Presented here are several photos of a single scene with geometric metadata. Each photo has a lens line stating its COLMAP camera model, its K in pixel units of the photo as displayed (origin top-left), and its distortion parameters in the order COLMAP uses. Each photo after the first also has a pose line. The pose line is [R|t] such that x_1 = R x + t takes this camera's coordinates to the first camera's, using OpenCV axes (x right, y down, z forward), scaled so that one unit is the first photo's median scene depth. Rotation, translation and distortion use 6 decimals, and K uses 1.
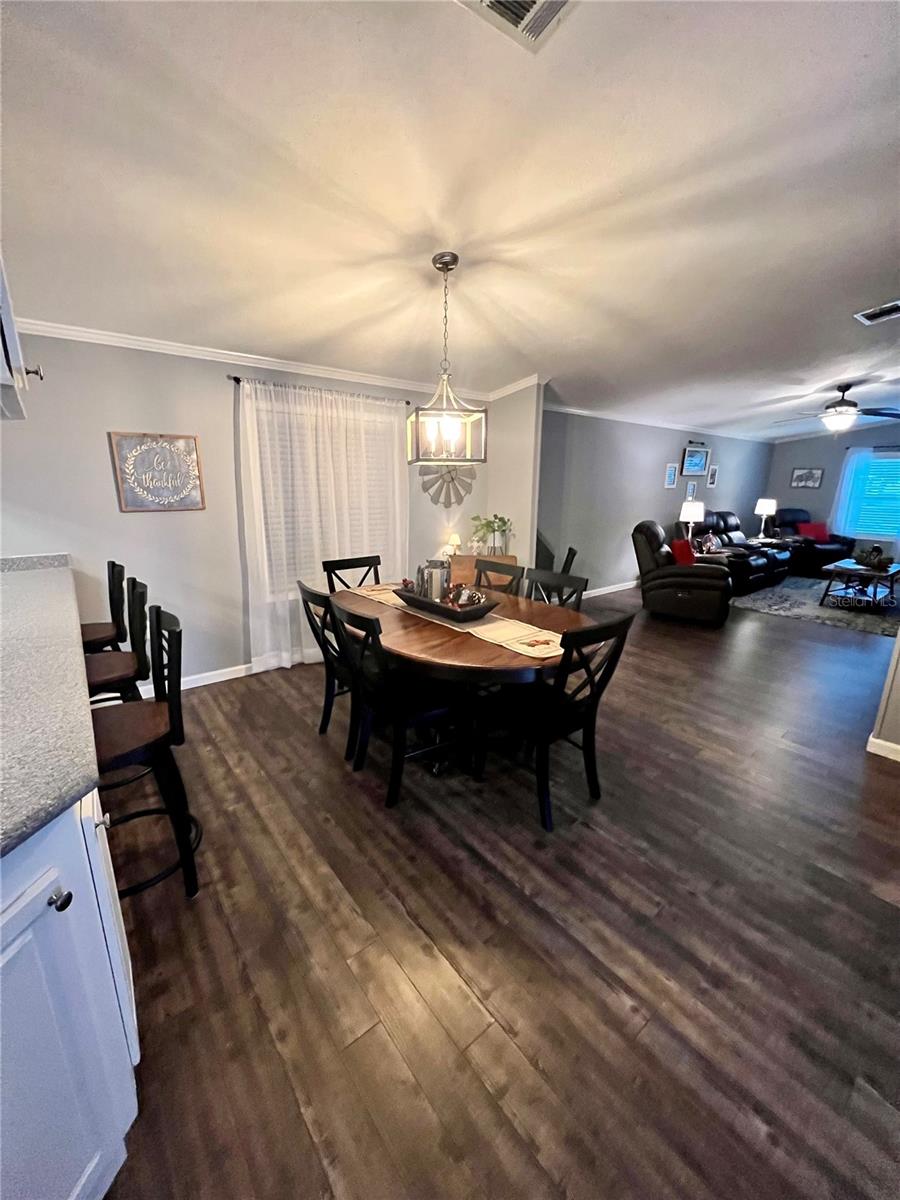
lens RADIAL K [[477.5, 0, 448.5], [0, 477.5, 597.9], [0, 0, 1]] dist [-0.002149, 0.000702]
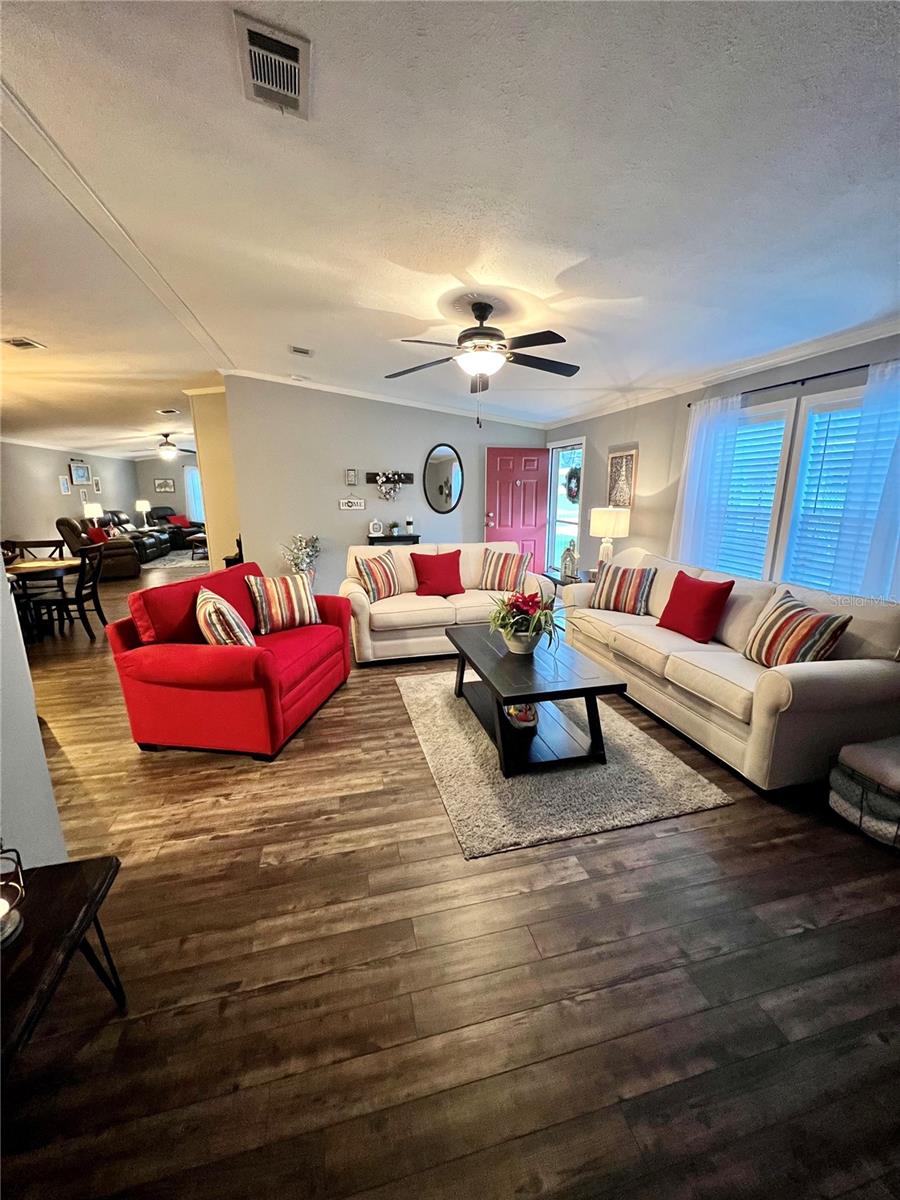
lens RADIAL K [[477.5, 0, 449.1], [0, 477.5, 598.5], [0, 0, 1]] dist [-0.002149, 0.000702]
pose [[0.414396, -0.216640, 0.883936, -0.315215], [0.227266, 0.965118, 0.129992, 0.111444], [-0.881264, 0.147021, 0.449176, -0.462517]]
